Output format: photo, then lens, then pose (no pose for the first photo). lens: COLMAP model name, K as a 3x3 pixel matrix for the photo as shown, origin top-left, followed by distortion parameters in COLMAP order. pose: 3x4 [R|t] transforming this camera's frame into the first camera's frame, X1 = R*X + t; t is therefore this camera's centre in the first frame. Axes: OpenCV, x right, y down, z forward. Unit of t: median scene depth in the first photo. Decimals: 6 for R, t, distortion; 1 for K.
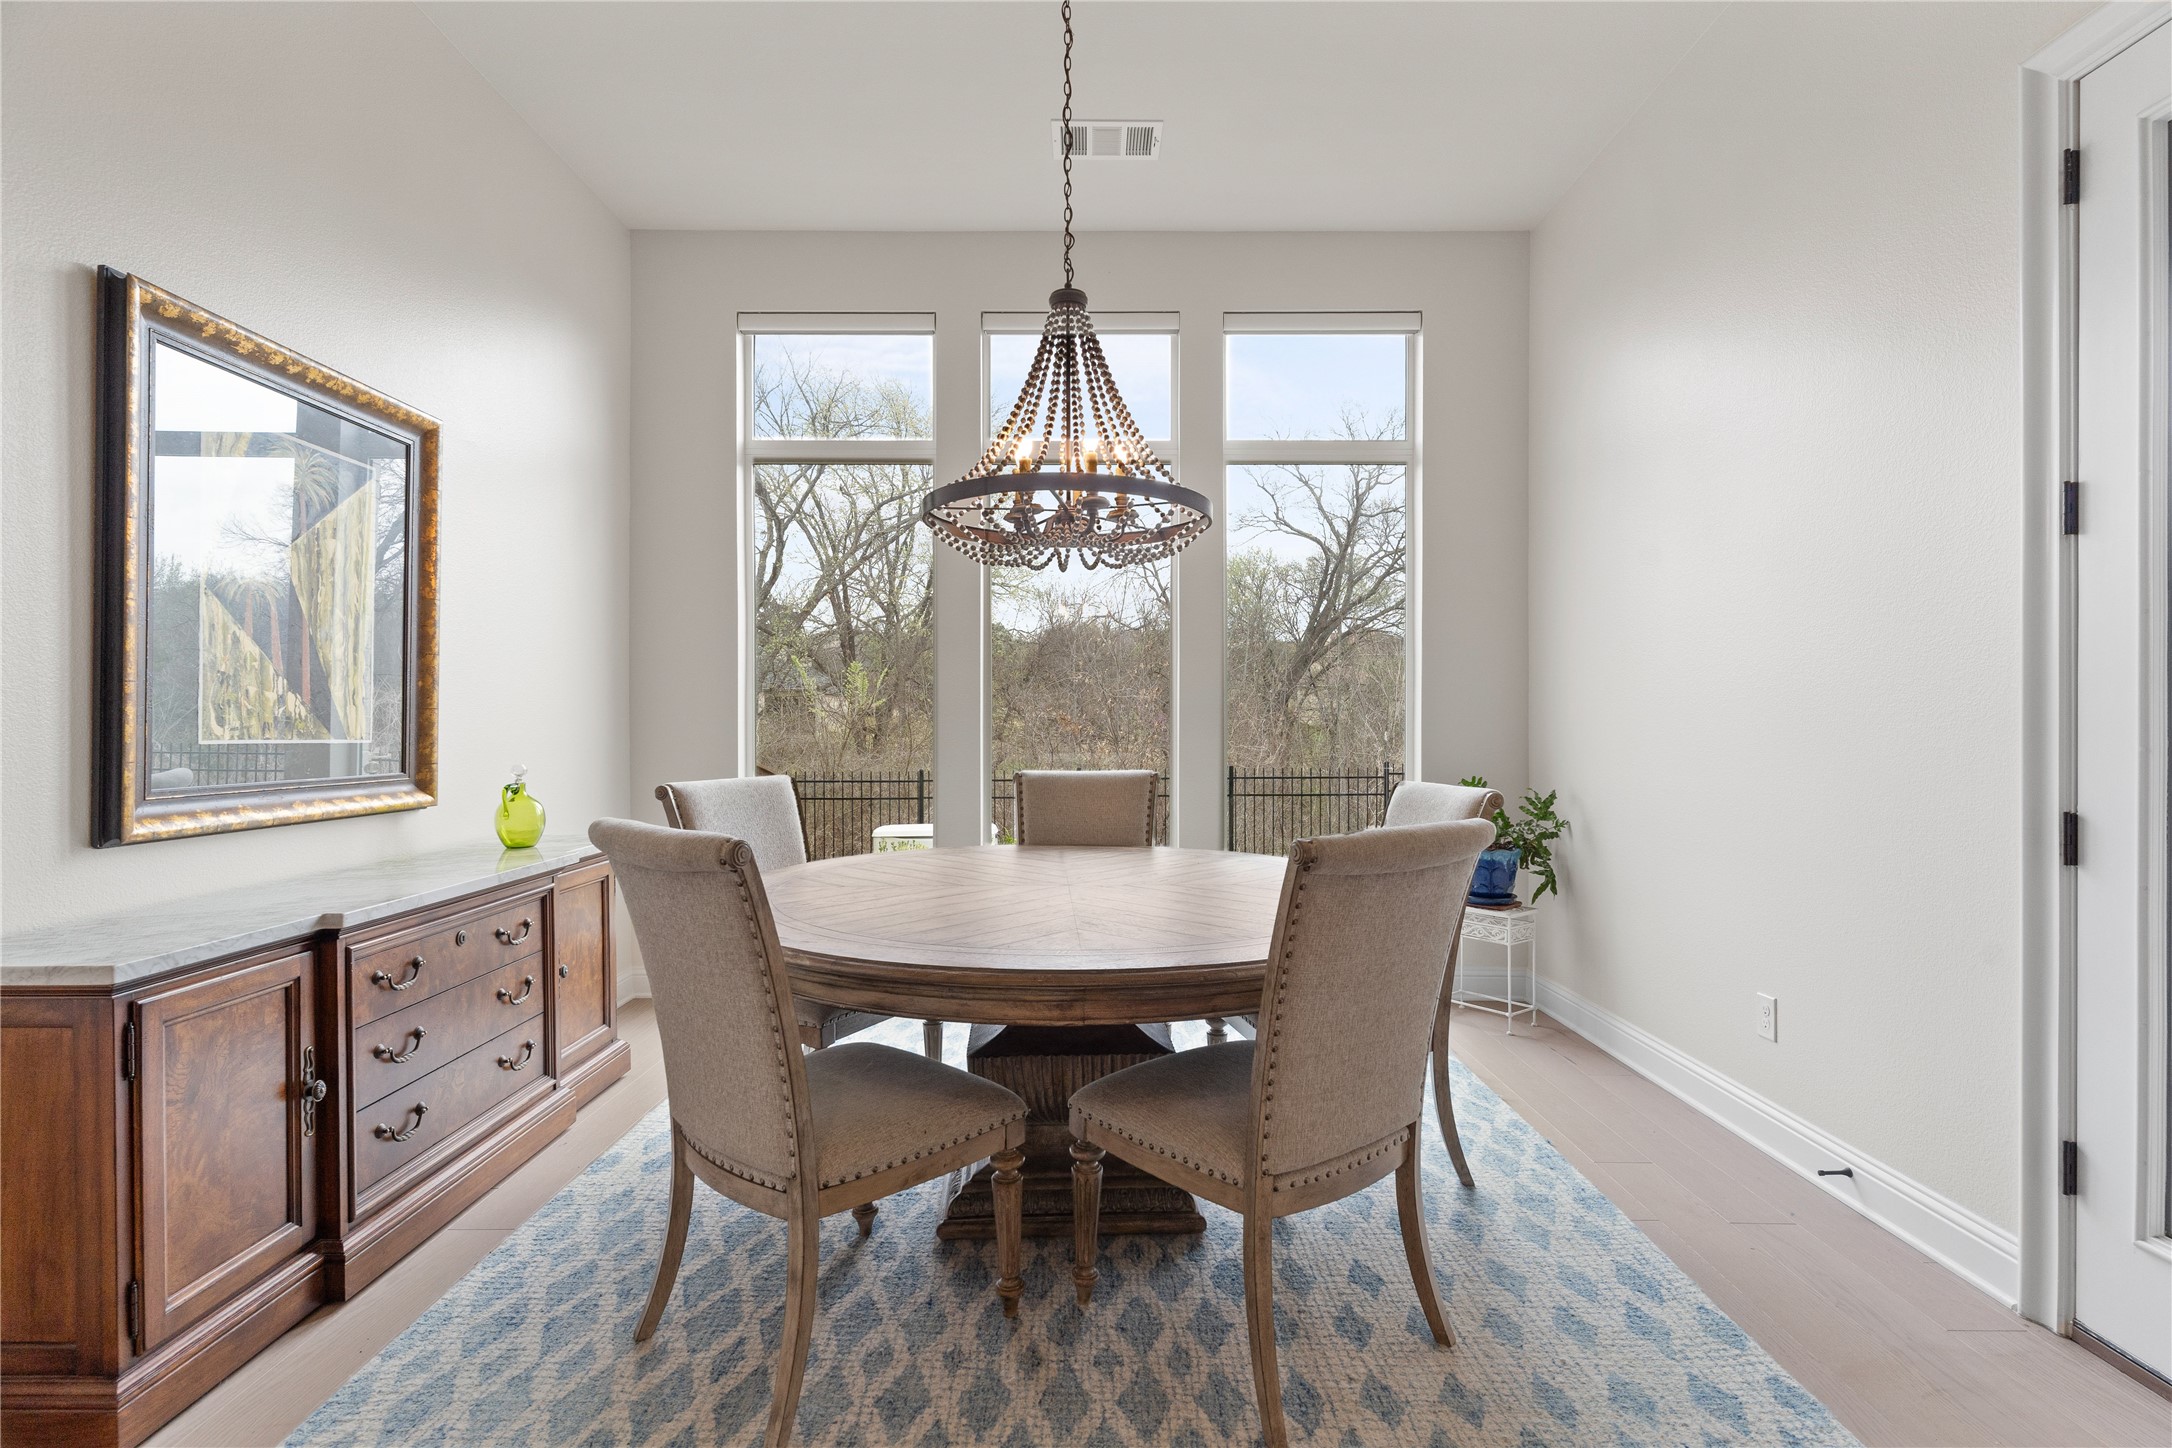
lens RADIAL K [[1033.3, 0, 1092.0], [0, 1033.3, 721.2], [0, 0, 1]] dist [-0.002476, 0.000807]
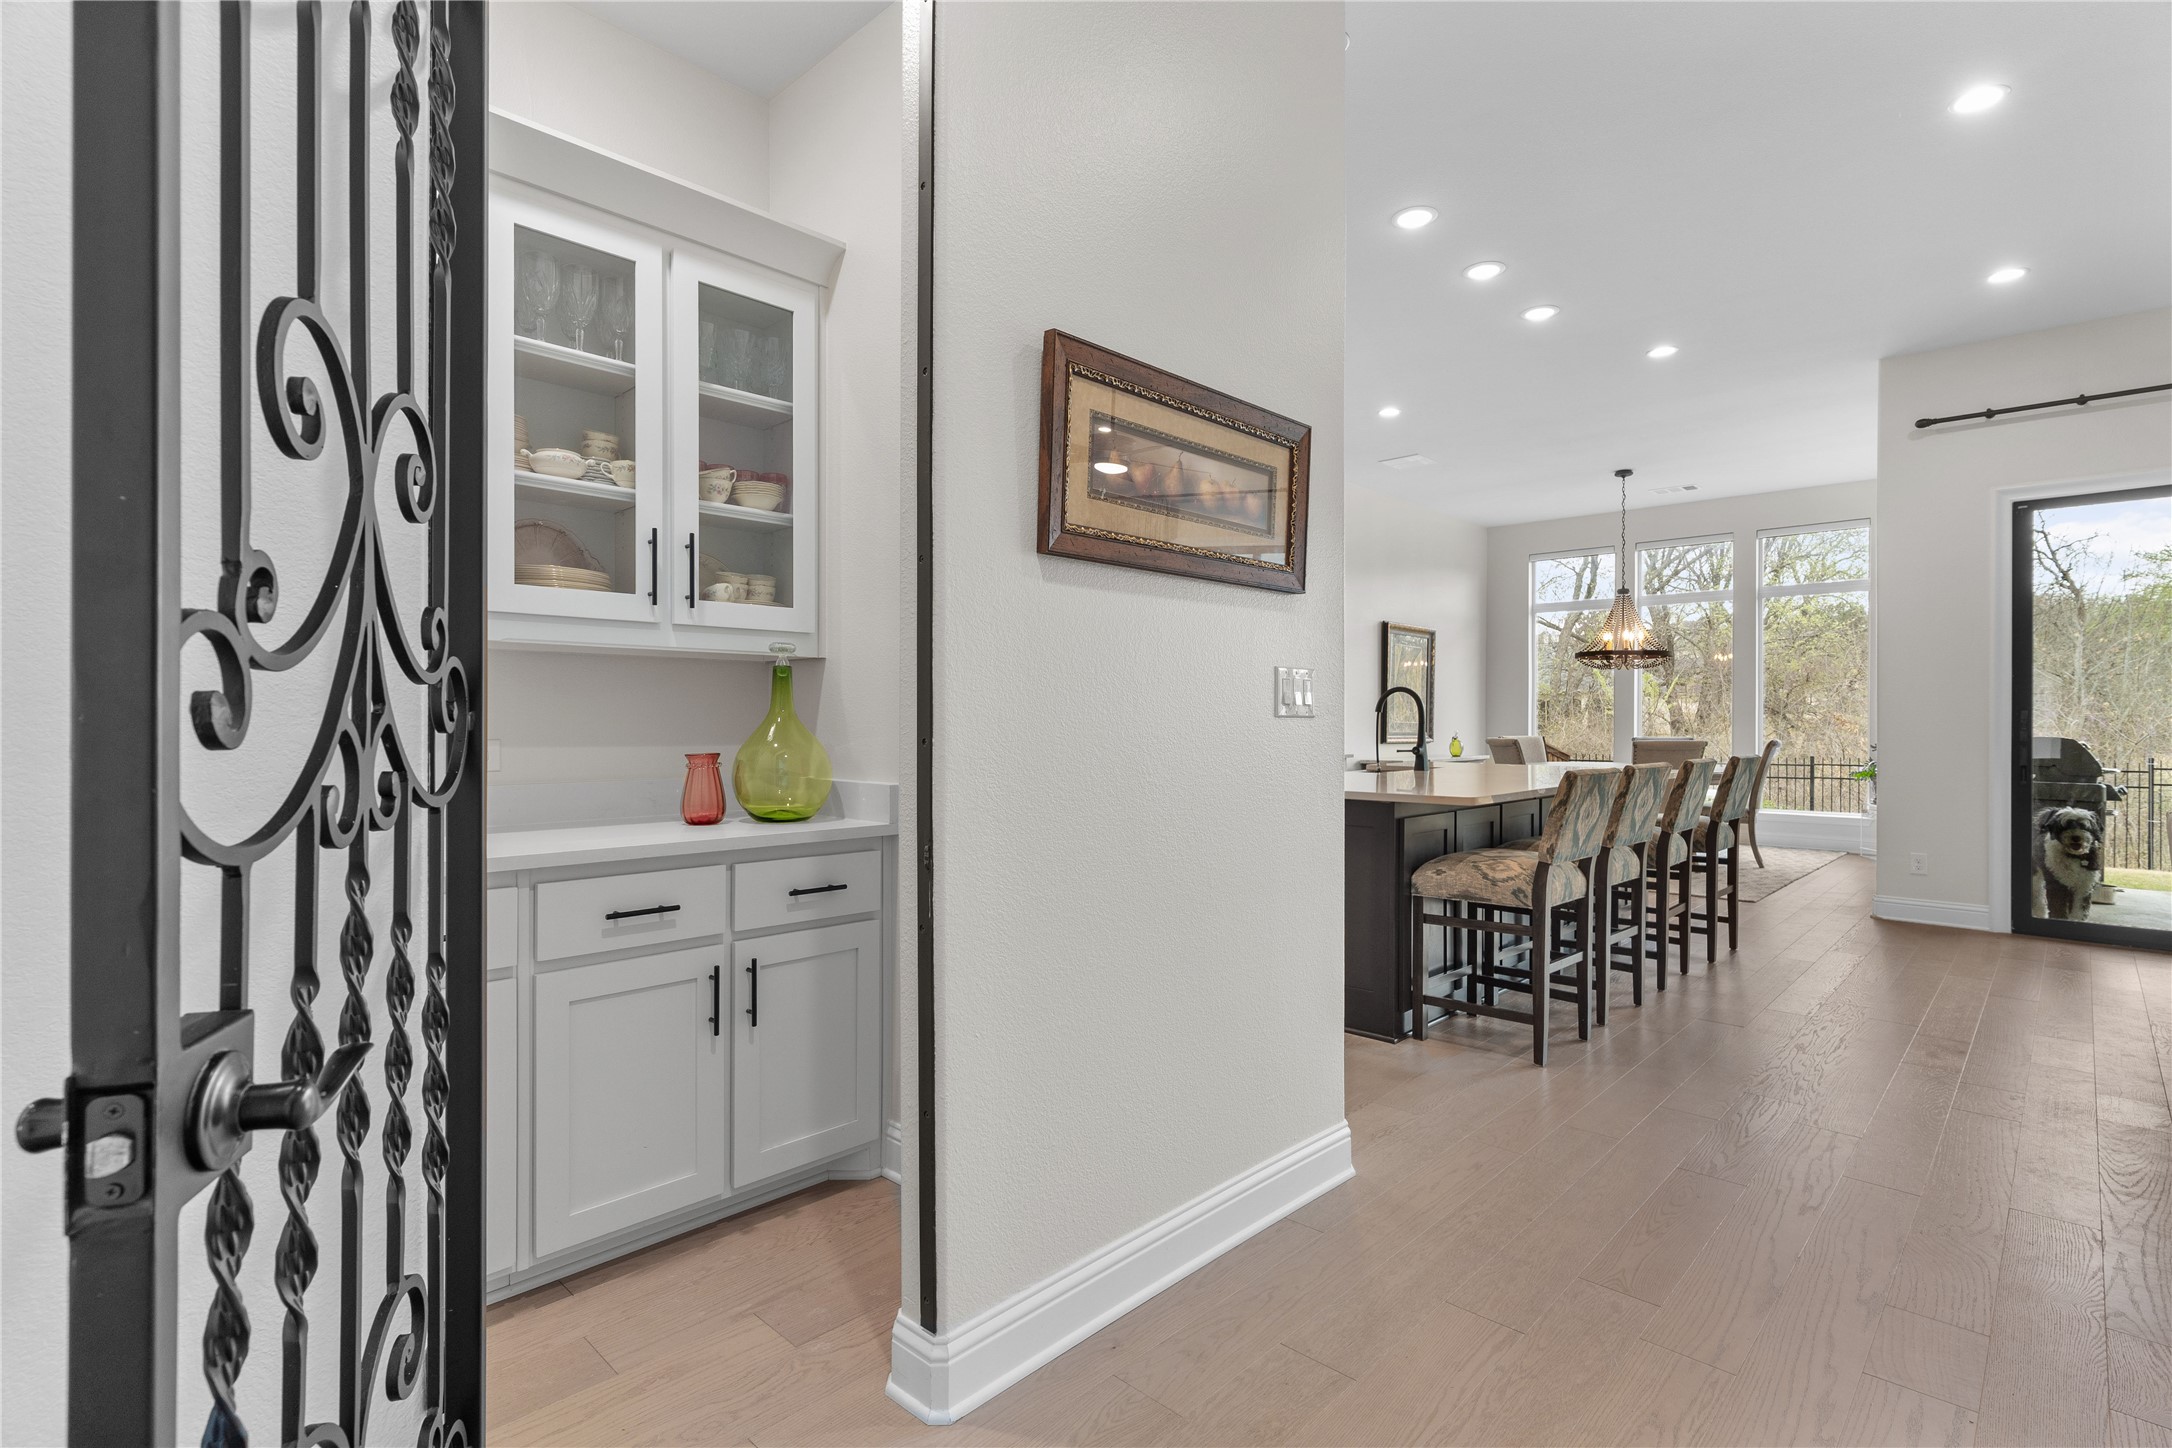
lens RADIAL K [[1033.3, 0, 1083.8], [0, 1033.3, 731.0], [0, 0, 1]] dist [-0.002476, 0.000807]
pose [[0.720503, 0.008531, -0.693399, 0.937785], [-0.003501, 0.999956, 0.008665, 0.019964], [0.693443, -0.003815, 0.720501, -2.359276]]
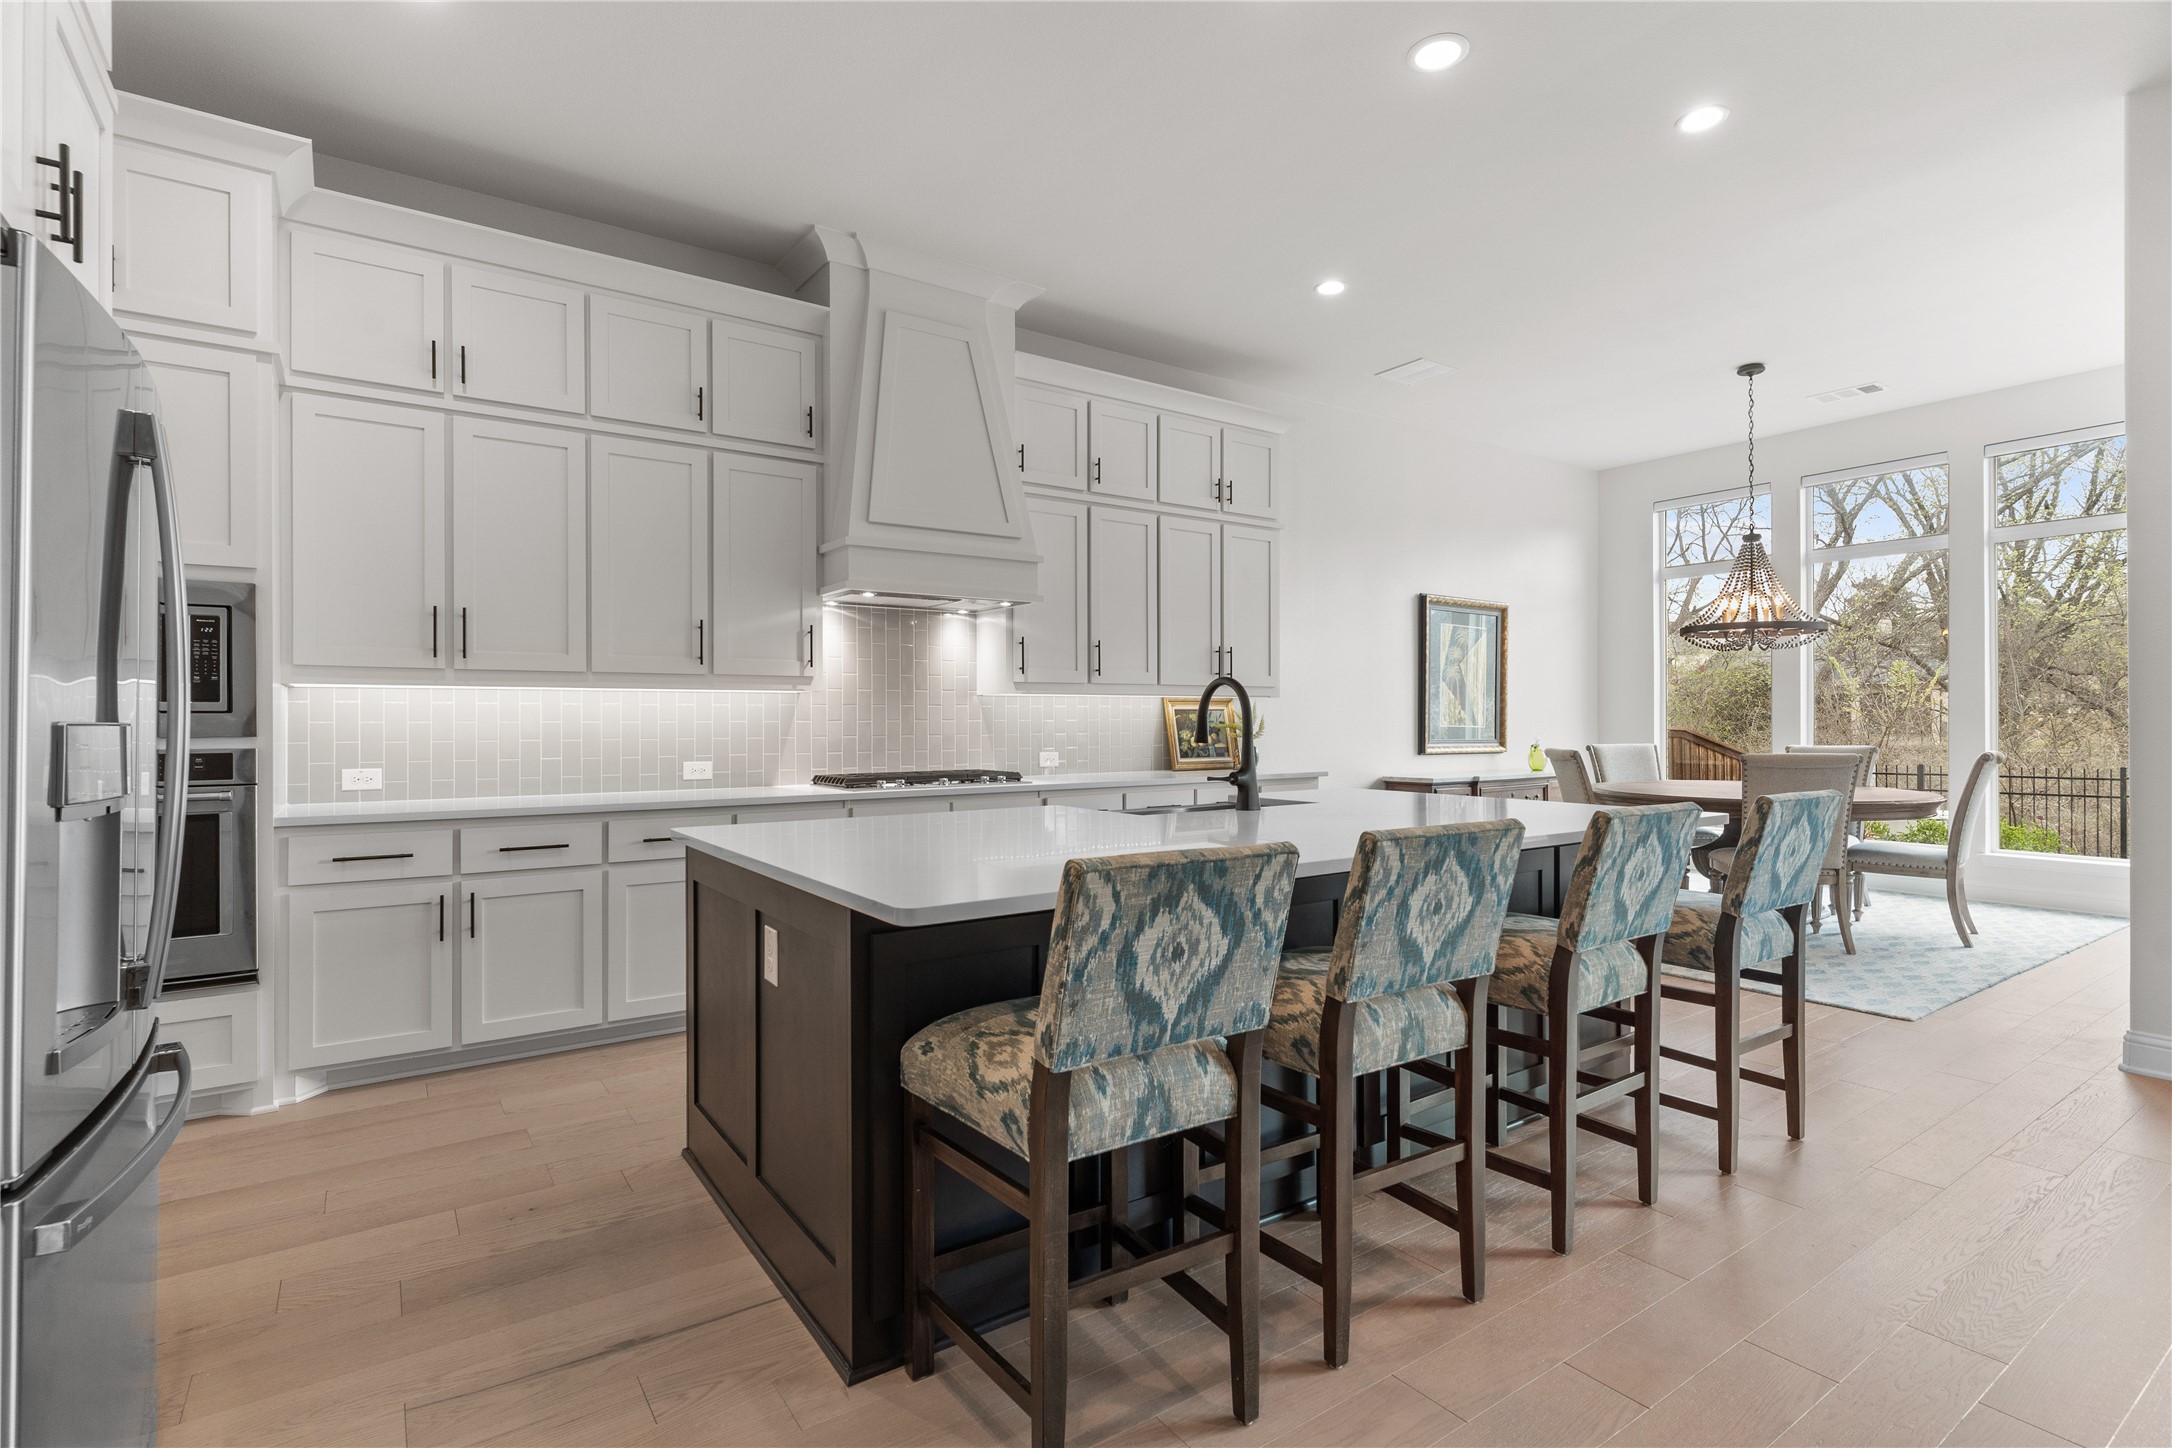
lens RADIAL K [[1033.3, 0, 1076.4], [0, 1033.3, 724.2], [0, 0, 1]] dist [-0.002476, 0.000807]
pose [[0.563816, -0.000436, -0.825900, 0.942433], [0.002415, 0.999996, 0.001121, 0.006106], [0.825897, -0.002627, 0.563815, -1.423229]]
